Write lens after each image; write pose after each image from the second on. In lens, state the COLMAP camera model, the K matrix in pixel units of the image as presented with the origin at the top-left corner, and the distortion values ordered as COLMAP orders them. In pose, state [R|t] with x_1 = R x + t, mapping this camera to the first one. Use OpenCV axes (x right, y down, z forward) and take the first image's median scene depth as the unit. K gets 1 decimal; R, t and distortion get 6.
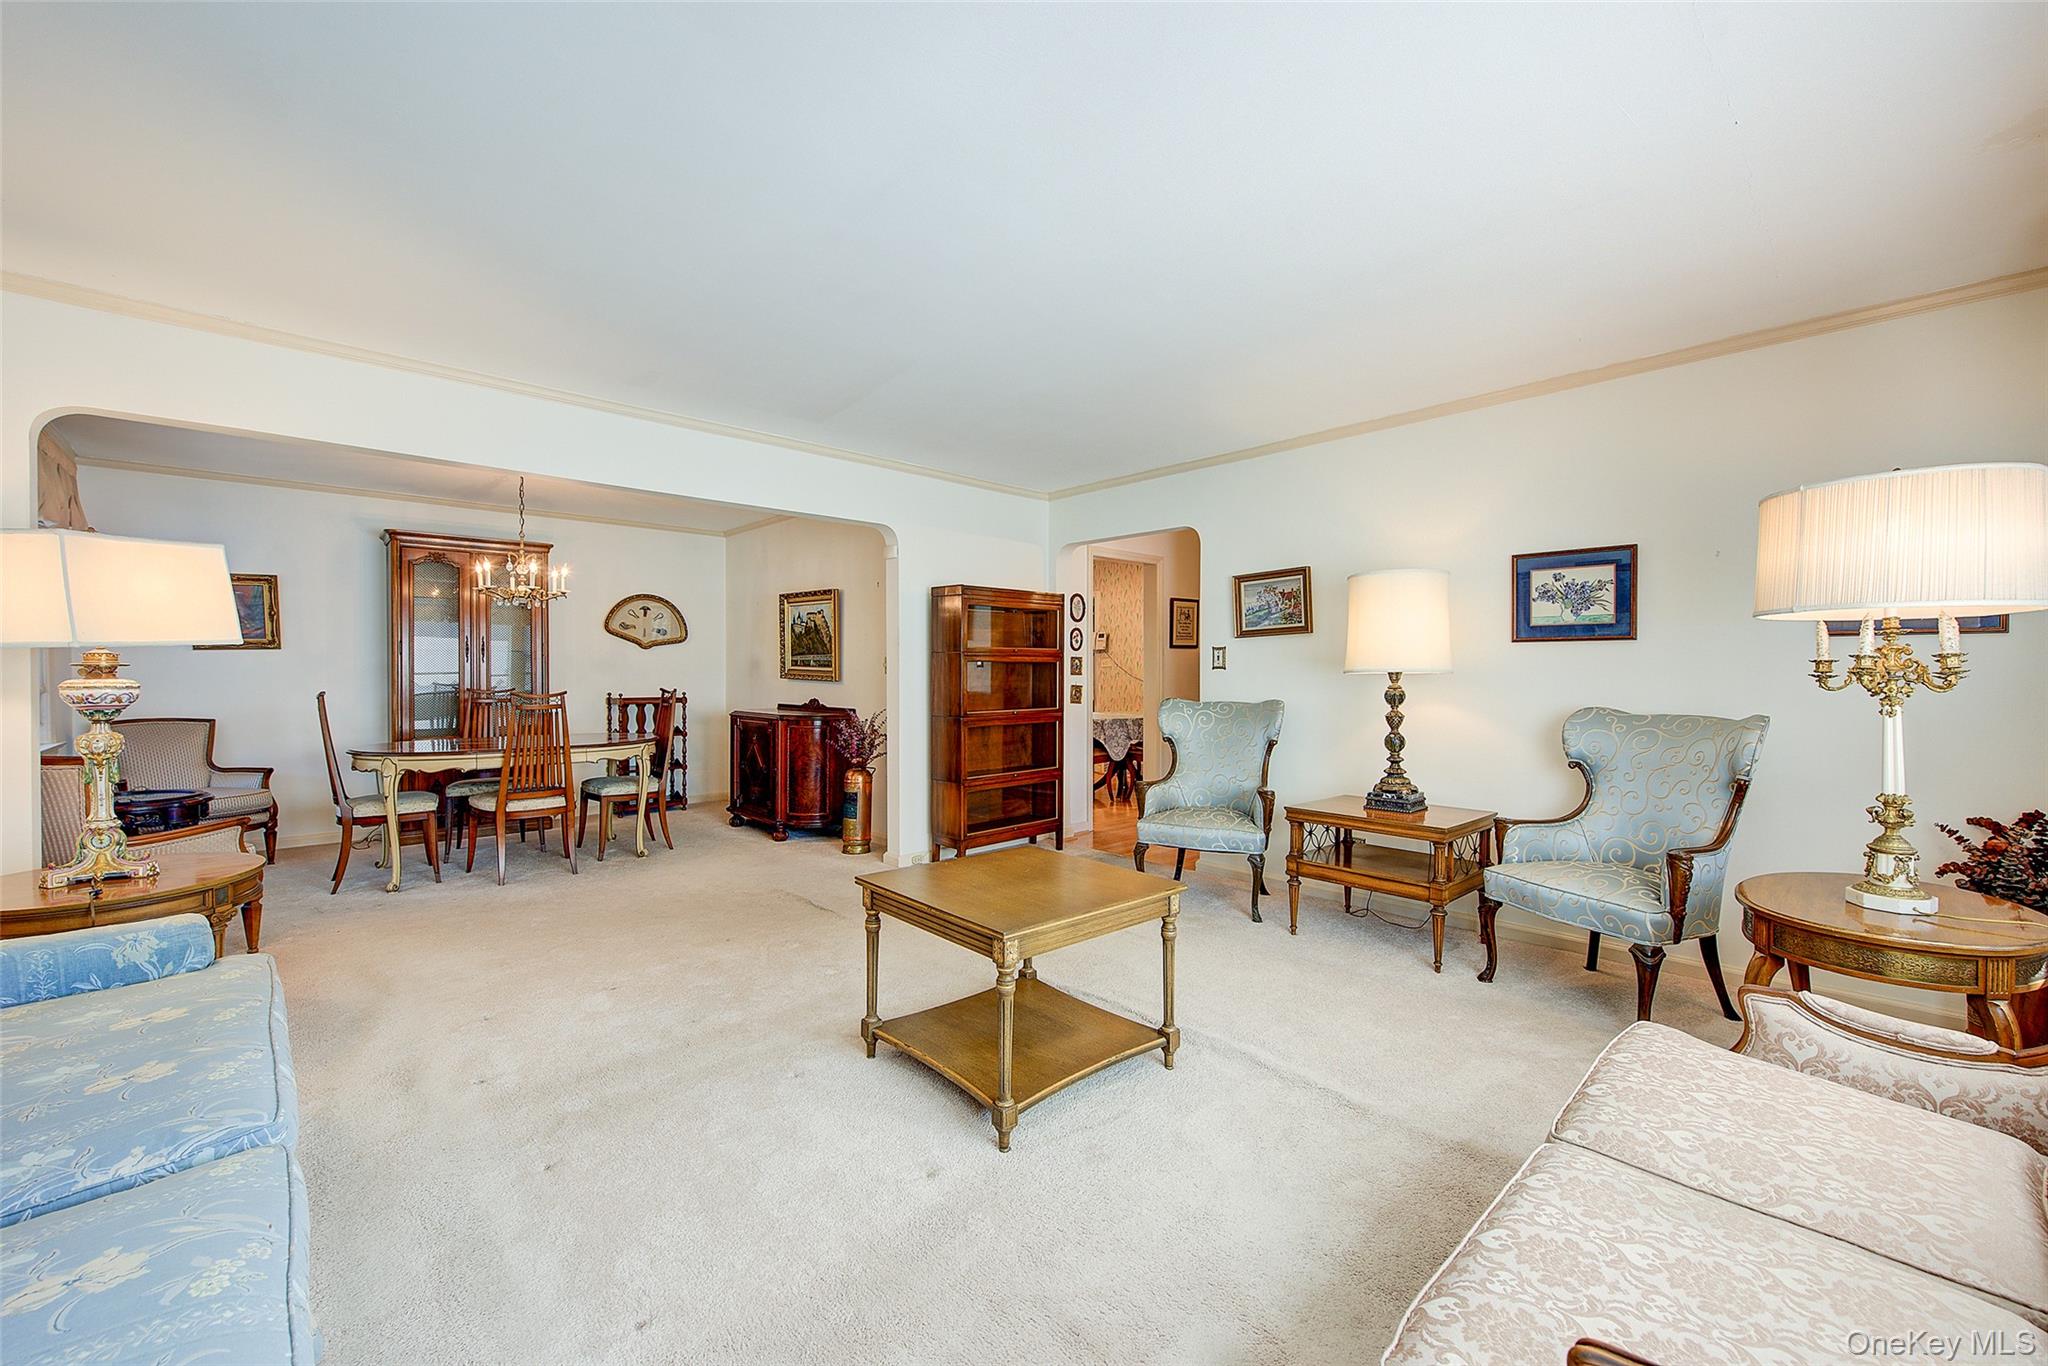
lens RADIAL K [[815.7, 0, 1019.6], [0, 815.7, 682.9], [0, 0, 1]] dist [-0.001005, -0.000430]
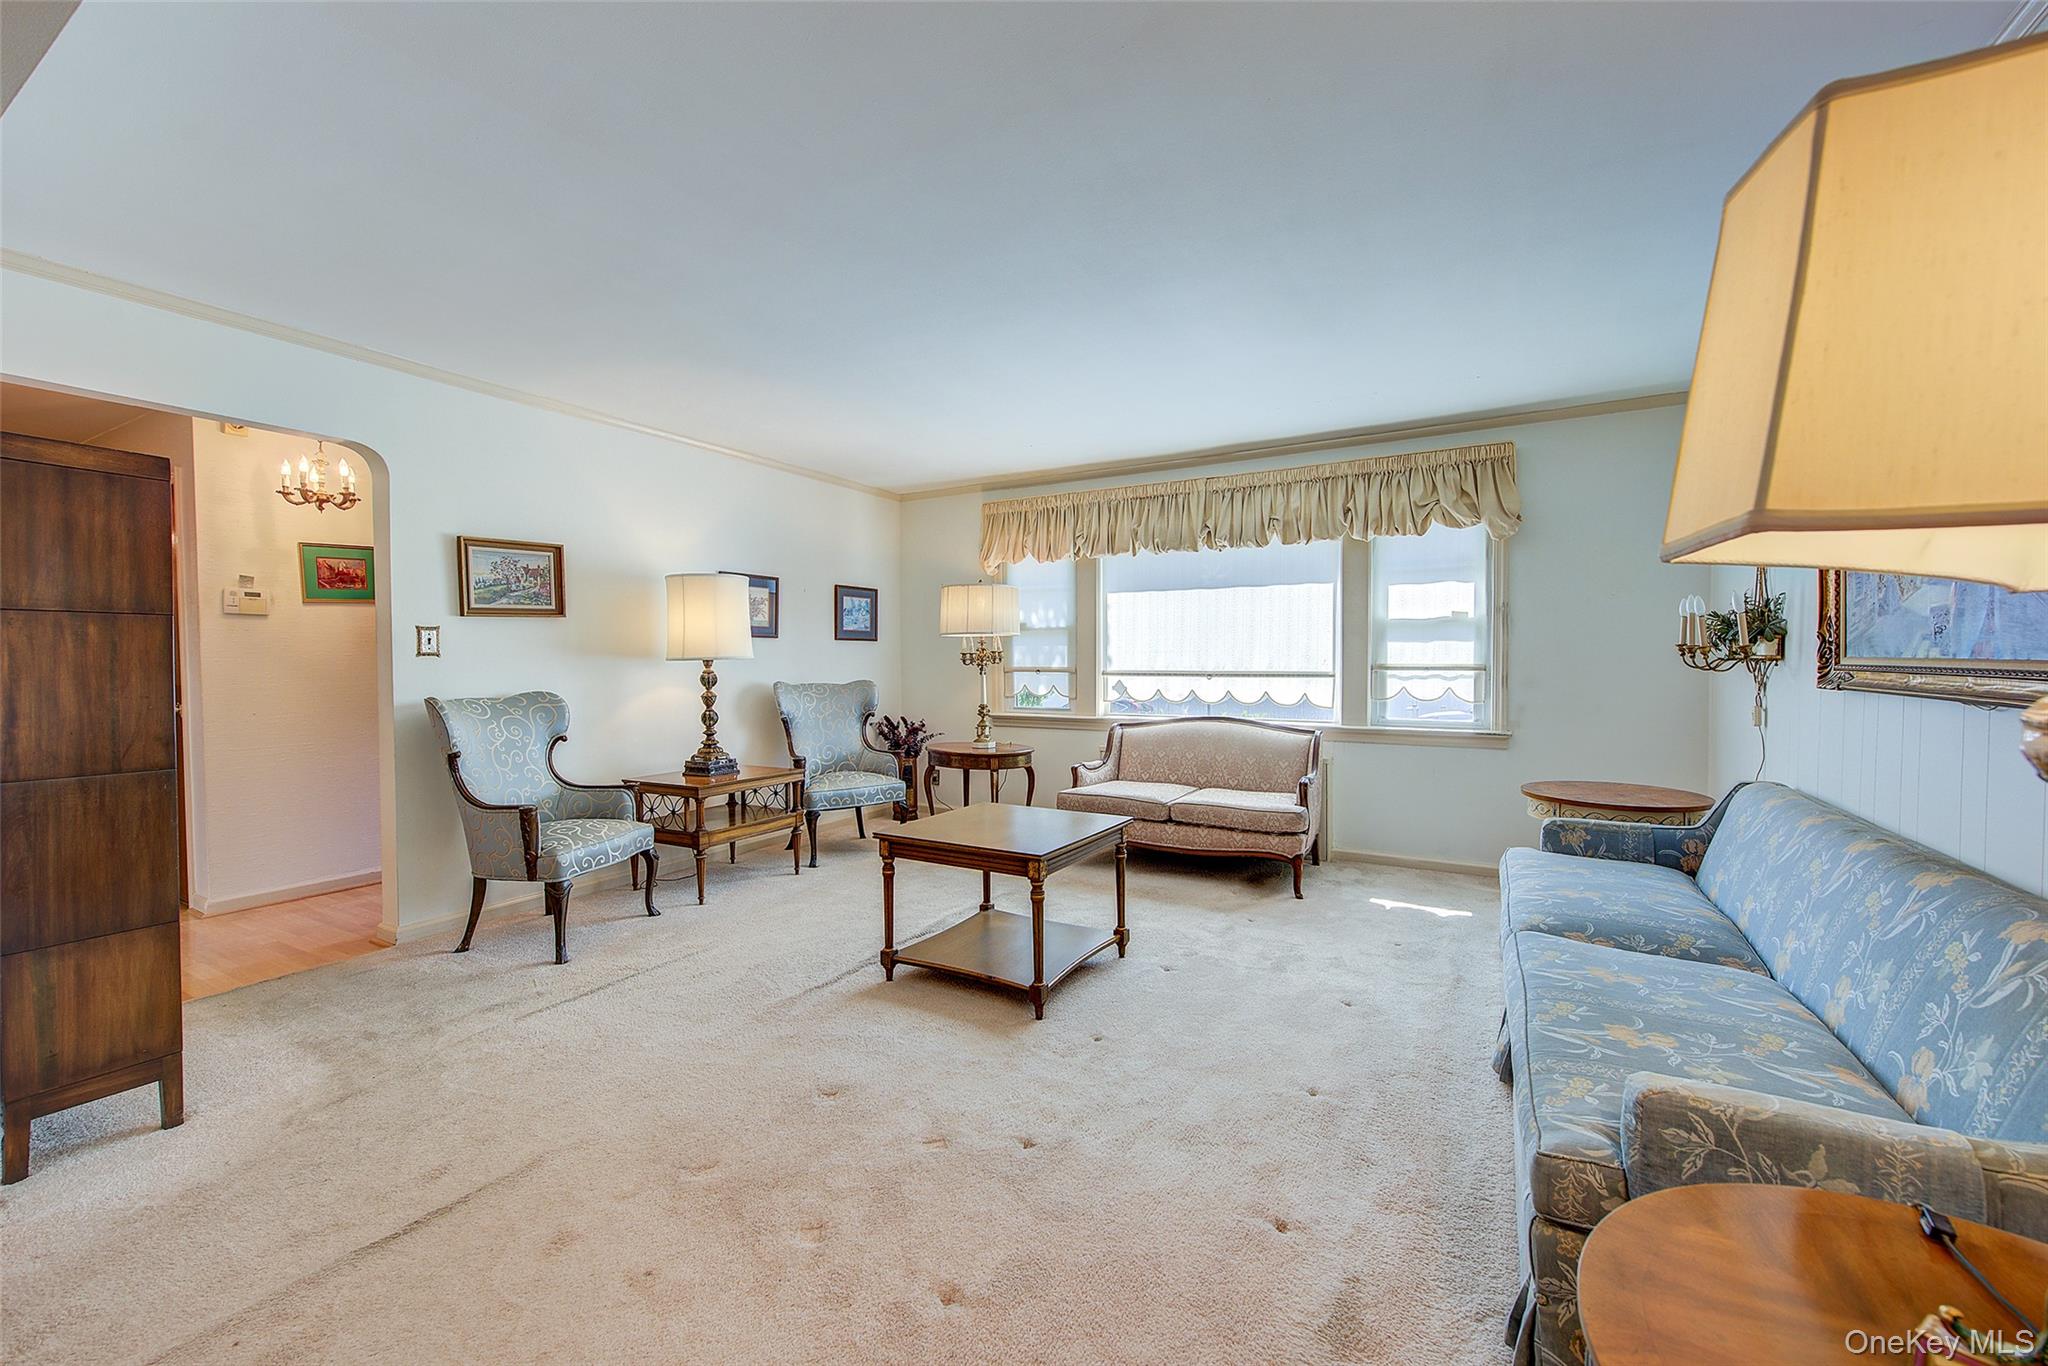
lens RADIAL K [[815.7, 0, 1052.4], [0, 815.7, 679.3], [0, 0, 1]] dist [-0.001005, -0.000430]
pose [[-0.354186, -0.025380, 0.934831, -0.529416], [0.015896, 0.999324, 0.033154, -0.009918], [-0.935040, 0.026603, -0.353543, 0.609055]]
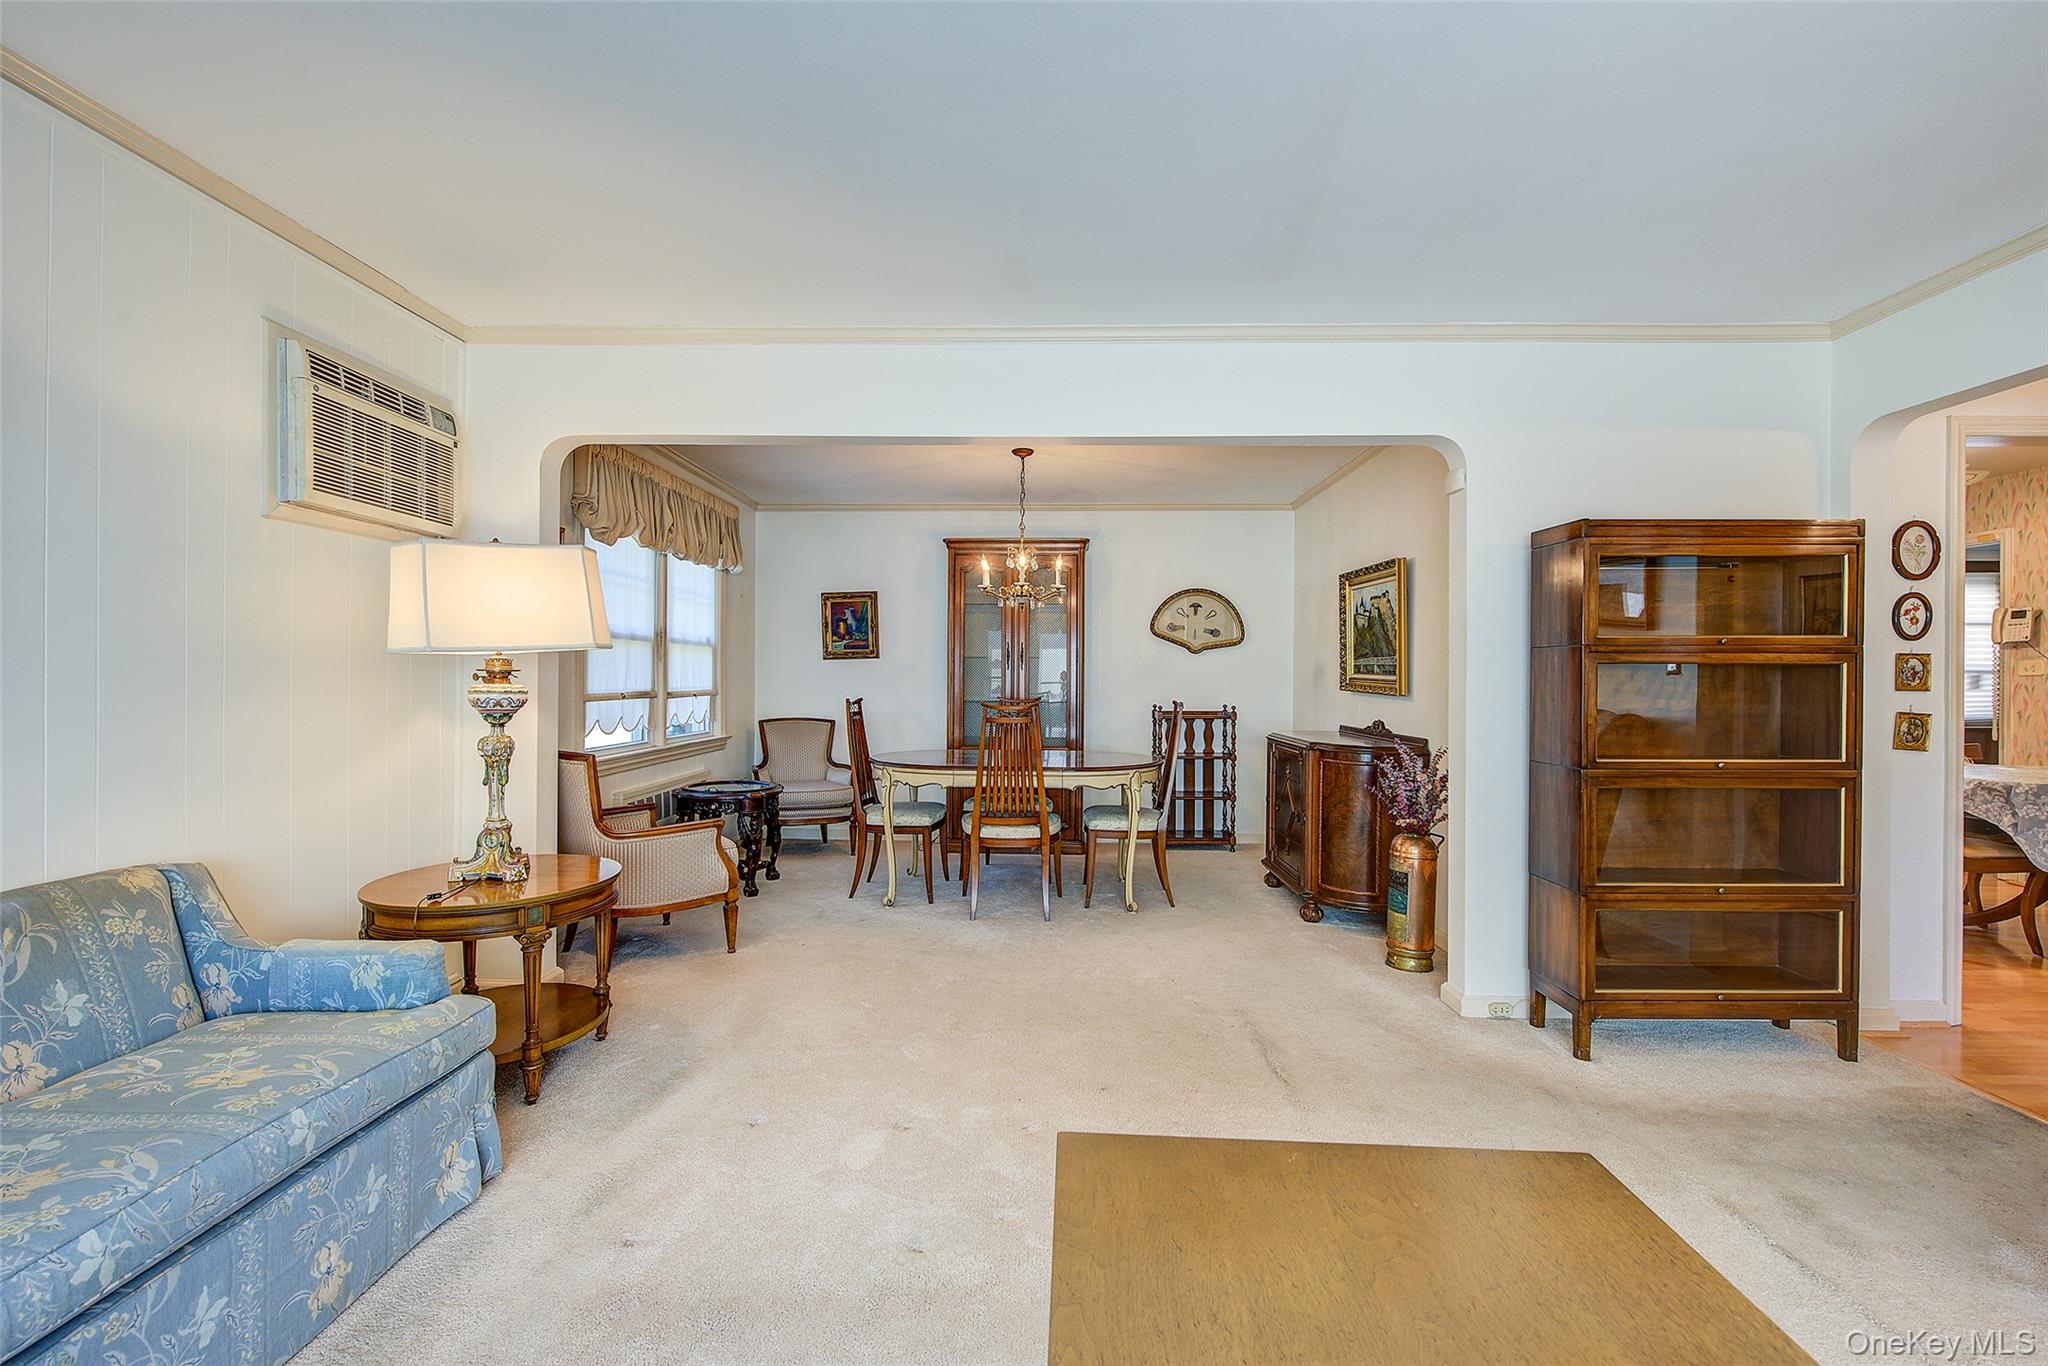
lens RADIAL K [[886.4, 0, 1010.2], [0, 886.4, 682.0], [0, 0, 1]] dist [-0.001134, -0.001341]
pose [[0.718261, 0.005795, -0.695750, 0.054332], [-0.014884, 0.999864, -0.007038, -0.003869], [0.695615, 0.015410, 0.718250, 0.282709]]
